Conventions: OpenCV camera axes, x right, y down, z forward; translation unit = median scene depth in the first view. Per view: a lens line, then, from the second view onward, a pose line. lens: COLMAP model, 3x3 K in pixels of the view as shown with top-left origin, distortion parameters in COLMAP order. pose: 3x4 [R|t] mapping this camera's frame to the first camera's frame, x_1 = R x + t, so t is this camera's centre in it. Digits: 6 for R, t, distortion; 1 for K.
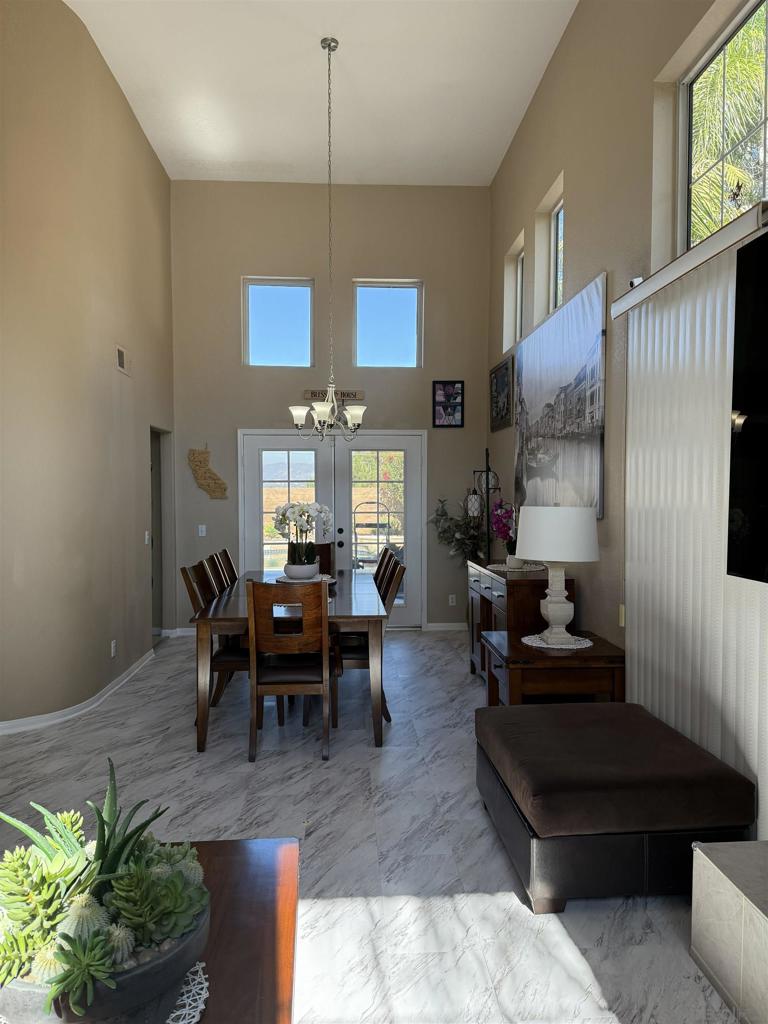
lens RADIAL K [[713.7, 0, 379.2], [0, 713.7, 510.0], [0, 0, 1]] dist [0.041716, -0.027204]
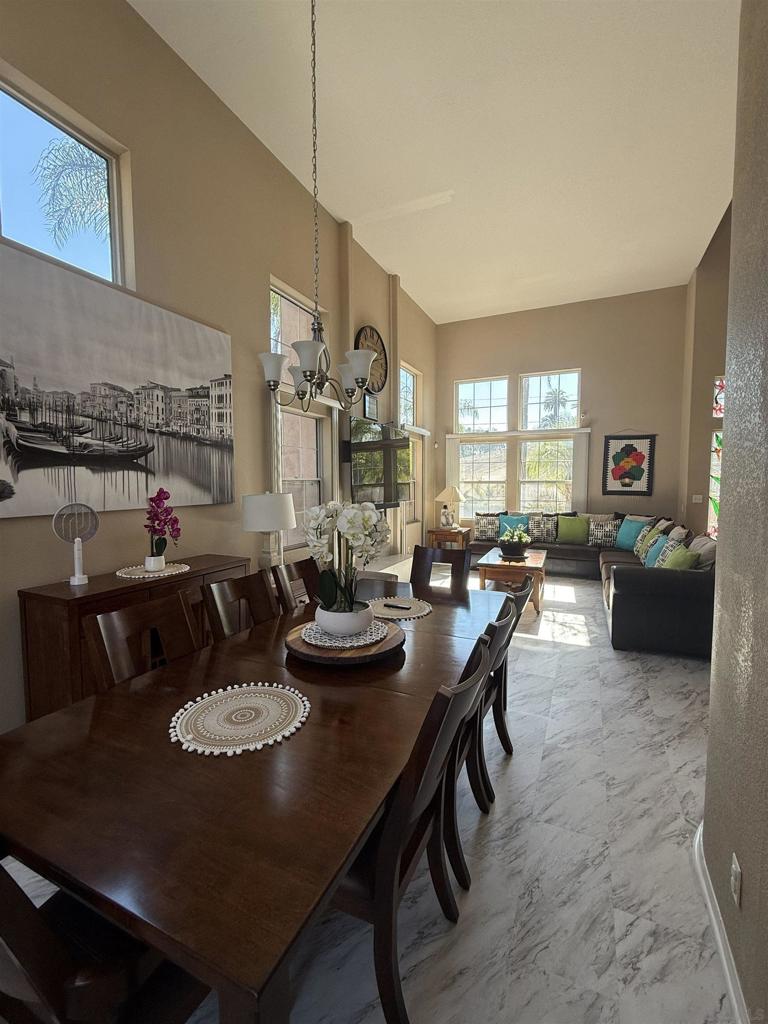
lens RADIAL K [[440.5, 0, 381.6], [0, 440.5, 512.8], [0, 0, 1]] dist [0.001925, -0.000104]
pose [[-0.879084, -0.027293, 0.475885, -0.222402], [0.017577, 0.995824, 0.089582, -0.024308], [-0.476343, 0.087115, -0.874934, 0.927697]]
